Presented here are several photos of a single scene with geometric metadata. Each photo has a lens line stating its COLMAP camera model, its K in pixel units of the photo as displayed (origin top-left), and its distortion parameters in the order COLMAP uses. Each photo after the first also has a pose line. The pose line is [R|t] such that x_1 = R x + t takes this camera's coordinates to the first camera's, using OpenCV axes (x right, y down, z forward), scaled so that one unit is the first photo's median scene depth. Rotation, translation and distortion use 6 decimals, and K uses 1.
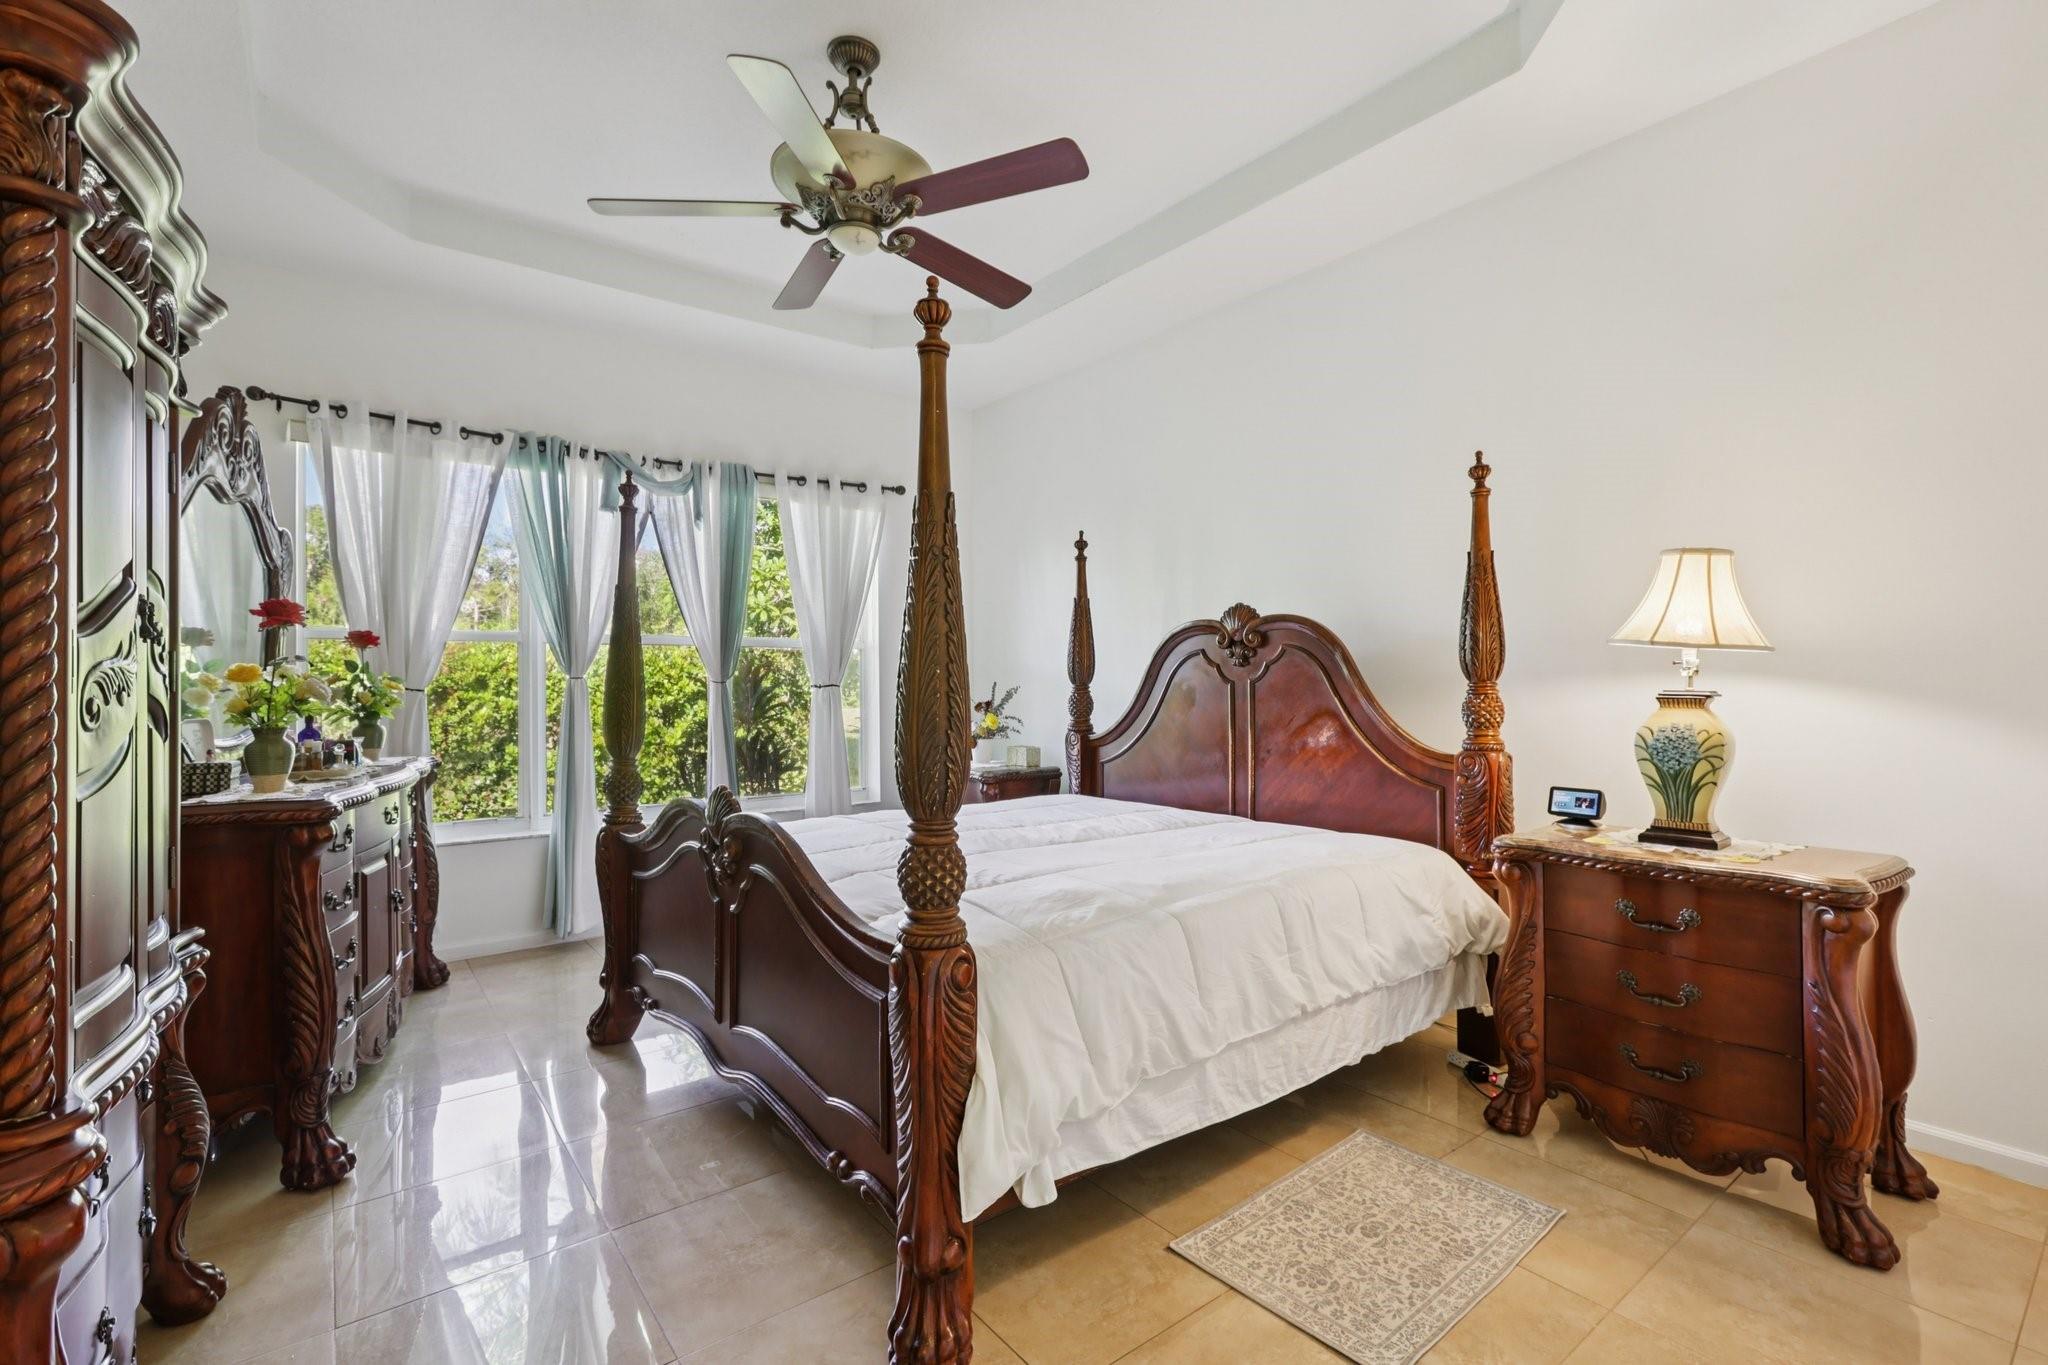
lens RADIAL K [[918.2, 0, 1025.0], [0, 918.2, 679.7], [0, 0, 1]] dist [-0.003918, 0.002473]
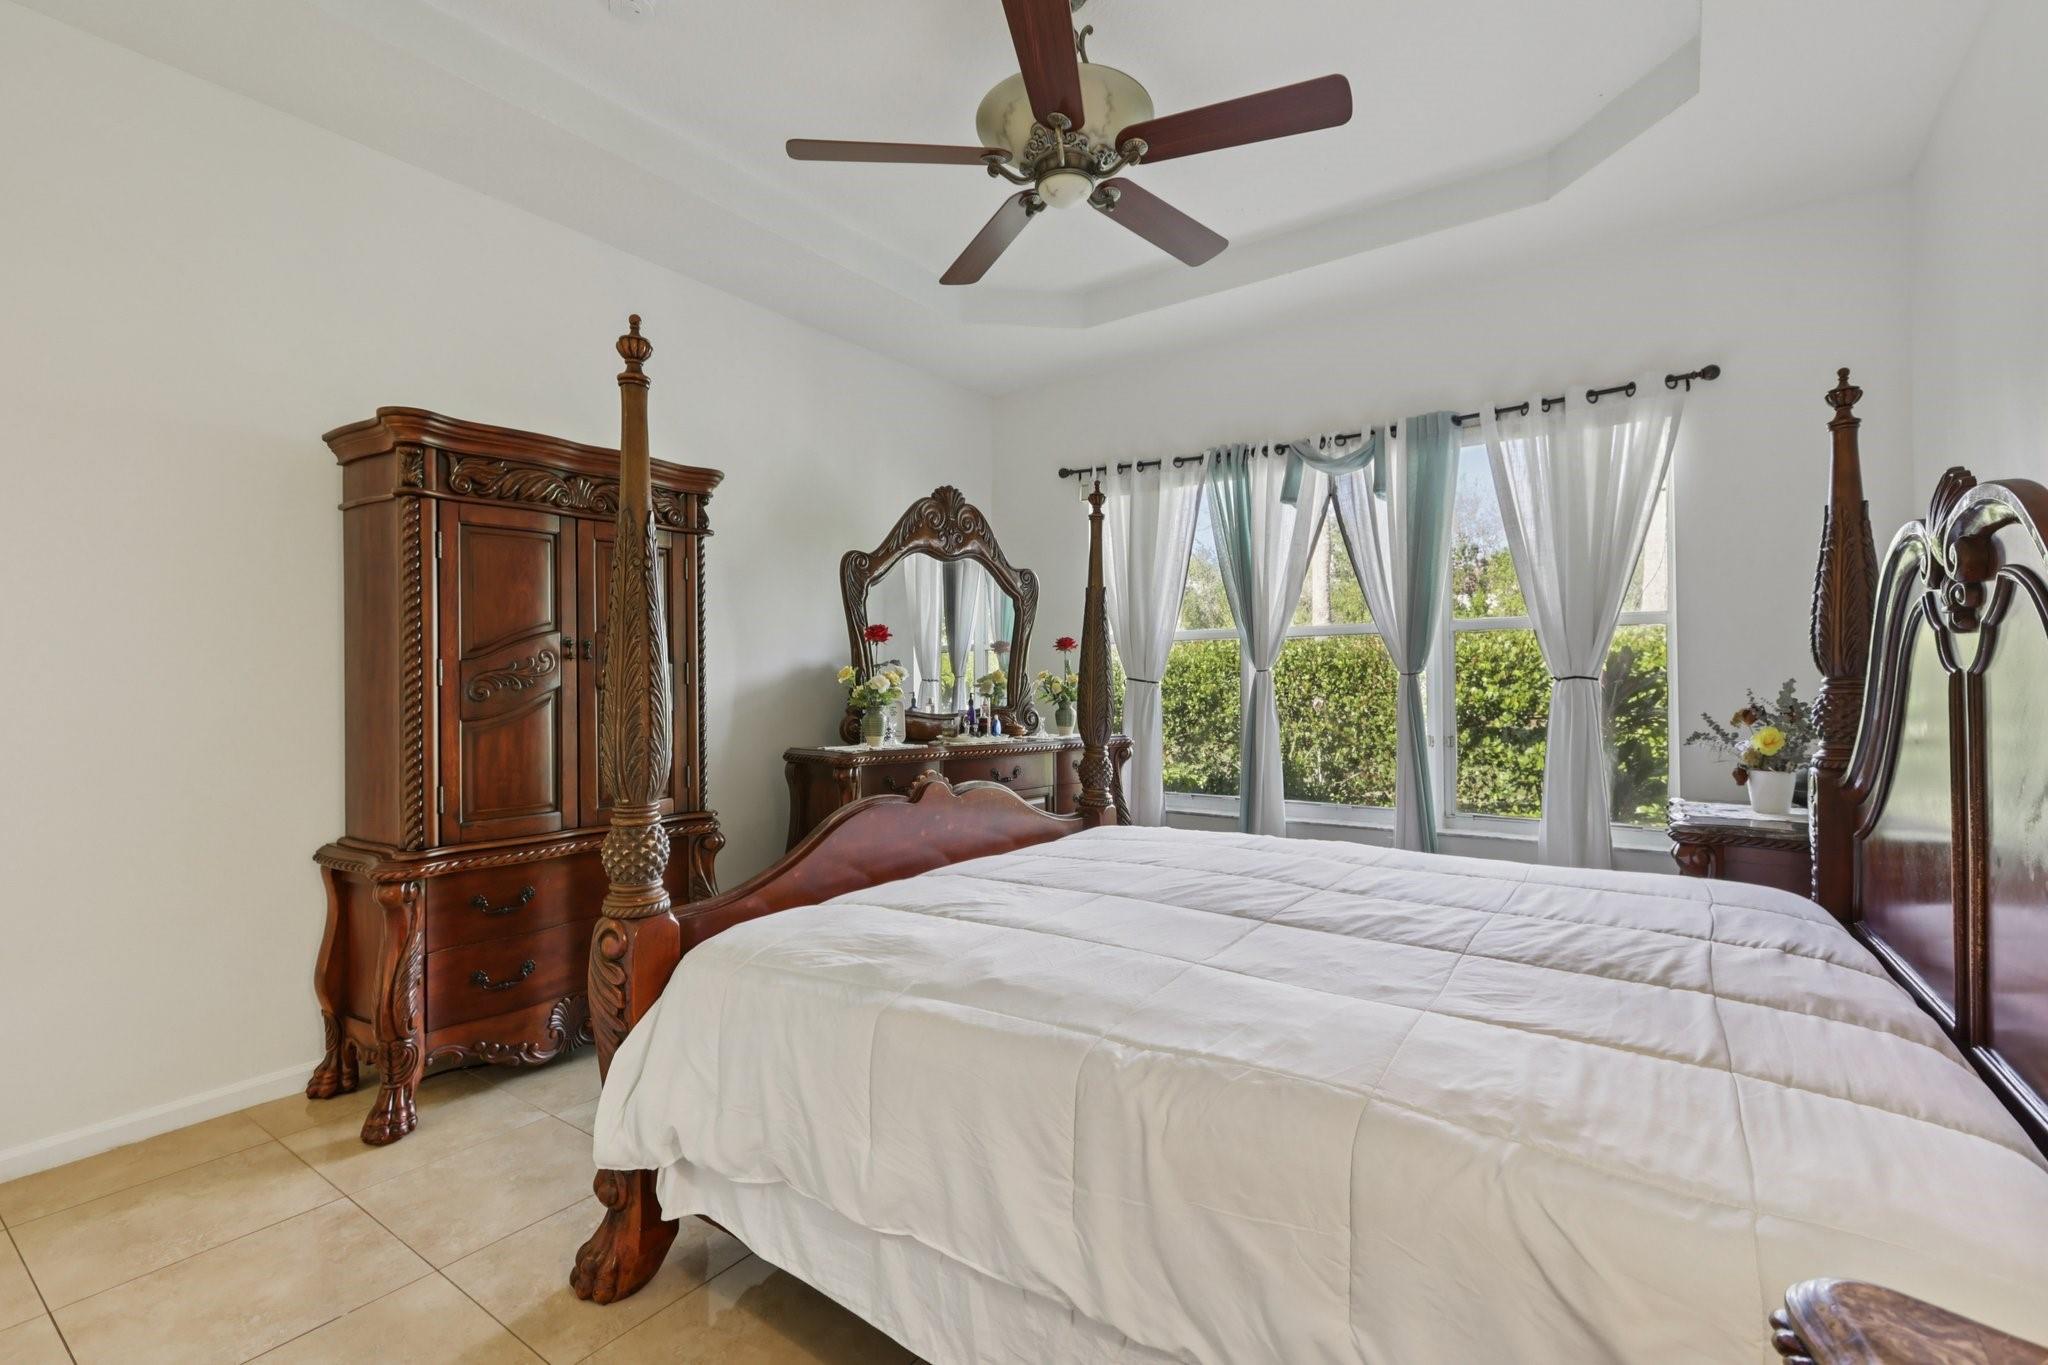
lens RADIAL K [[918.2, 0, 1019.1], [0, 918.2, 670.0], [0, 0, 1]] dist [-0.003918, 0.002473]
pose [[0.286617, -0.007477, -0.958016, 0.444695], [0.008671, 0.999949, -0.005210, 0.000447], [0.958006, -0.006814, 0.286667, 0.462327]]
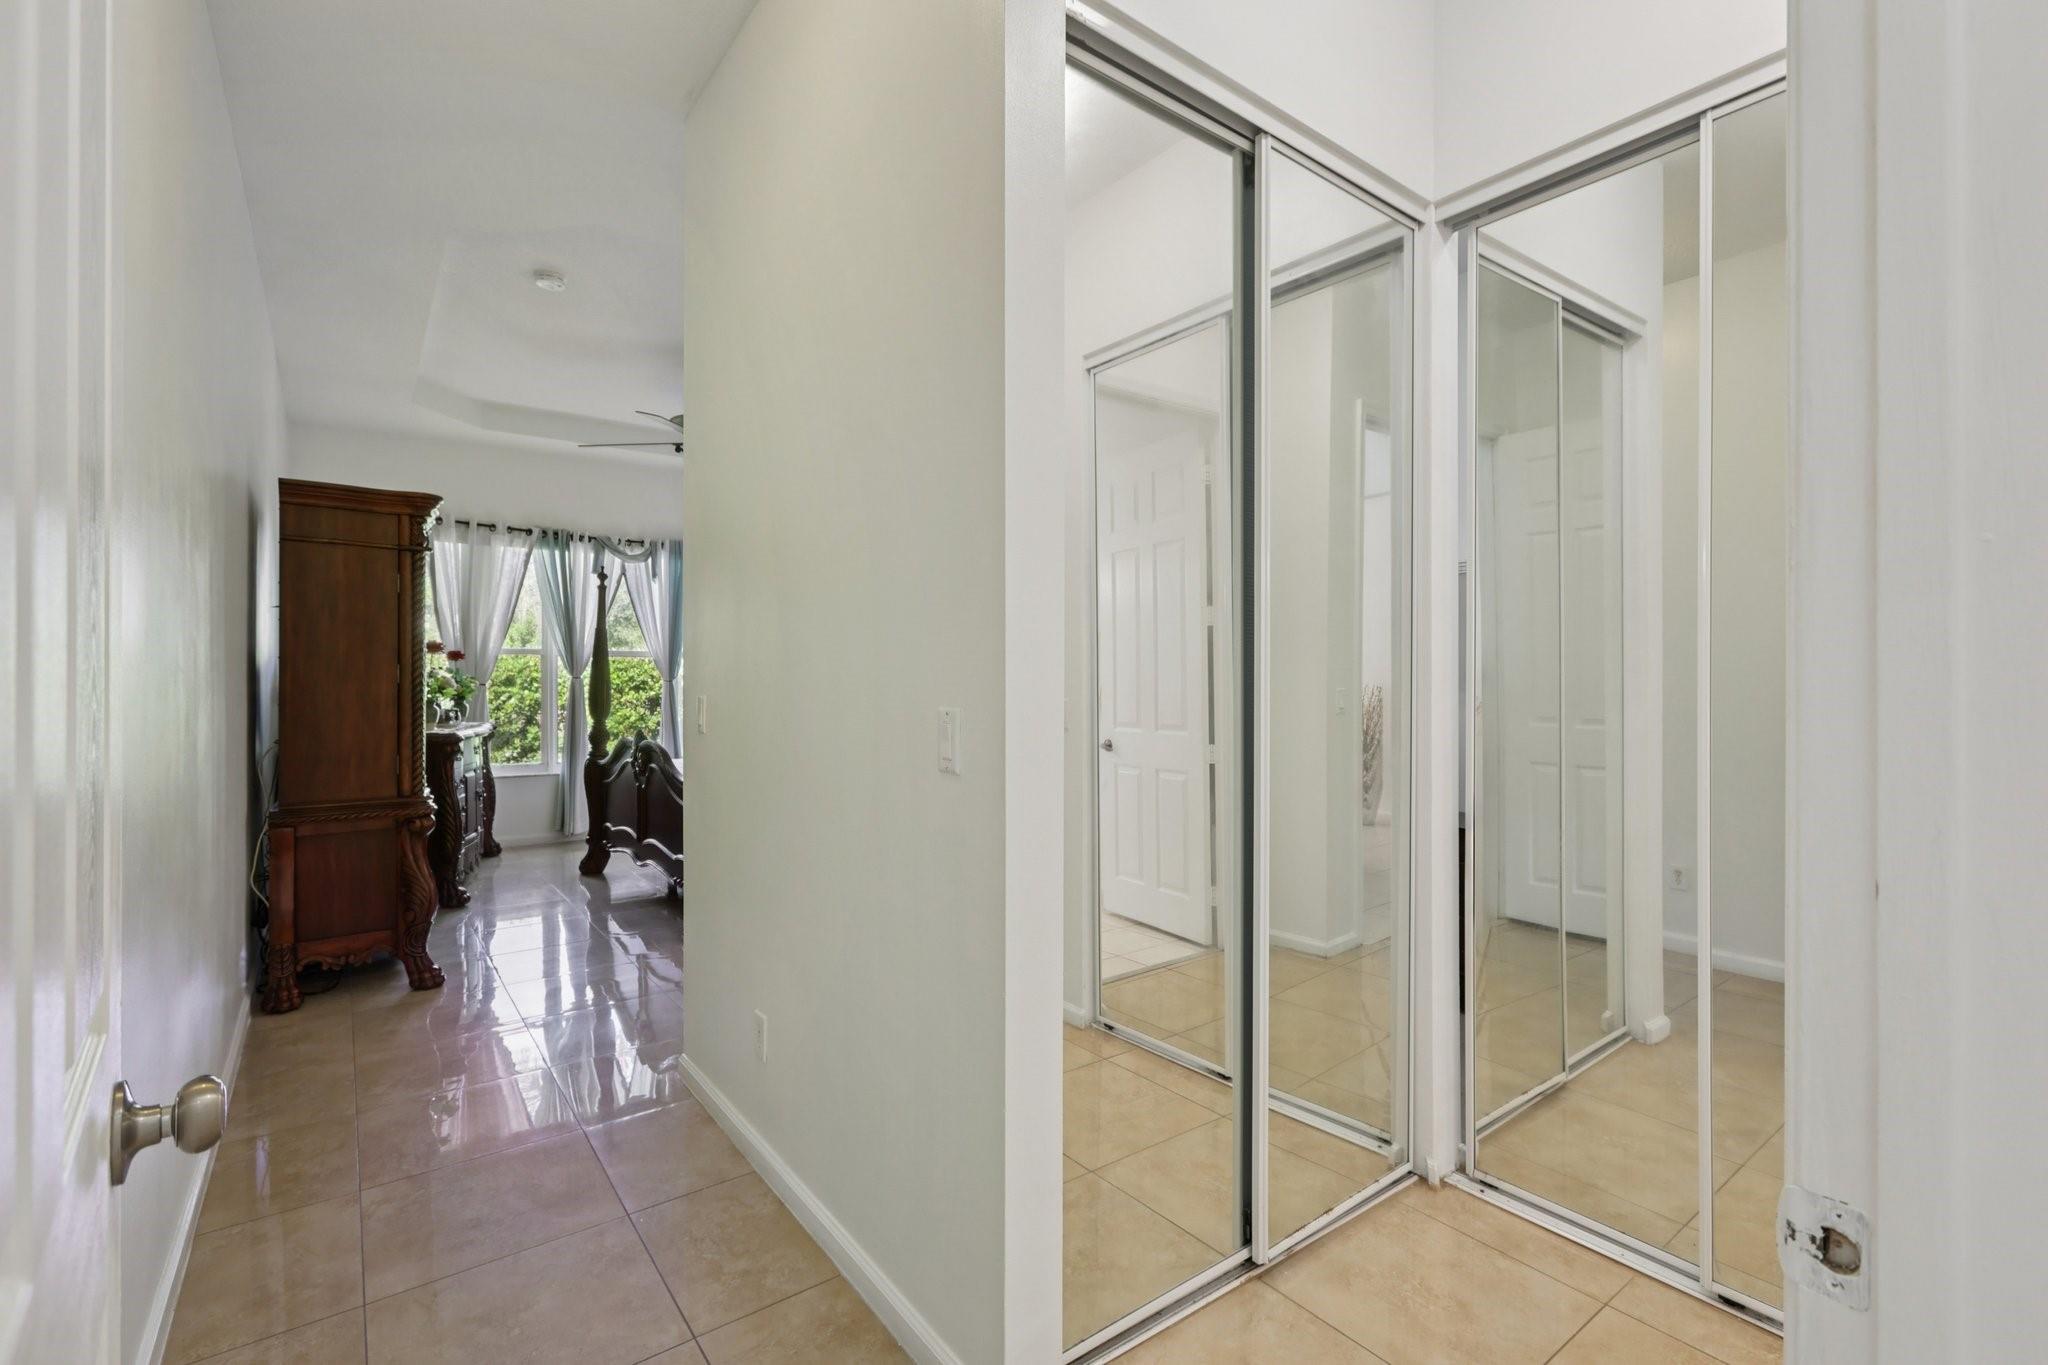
lens RADIAL K [[918.2, 0, 1024.8], [0, 918.2, 686.4], [0, 0, 1]] dist [-0.003918, 0.002473]
pose [[0.999926, 0.004890, -0.011138, 0.337292], [-0.004813, 0.999964, 0.006950, -0.001398], [0.011171, -0.006896, 0.999914, -0.643749]]
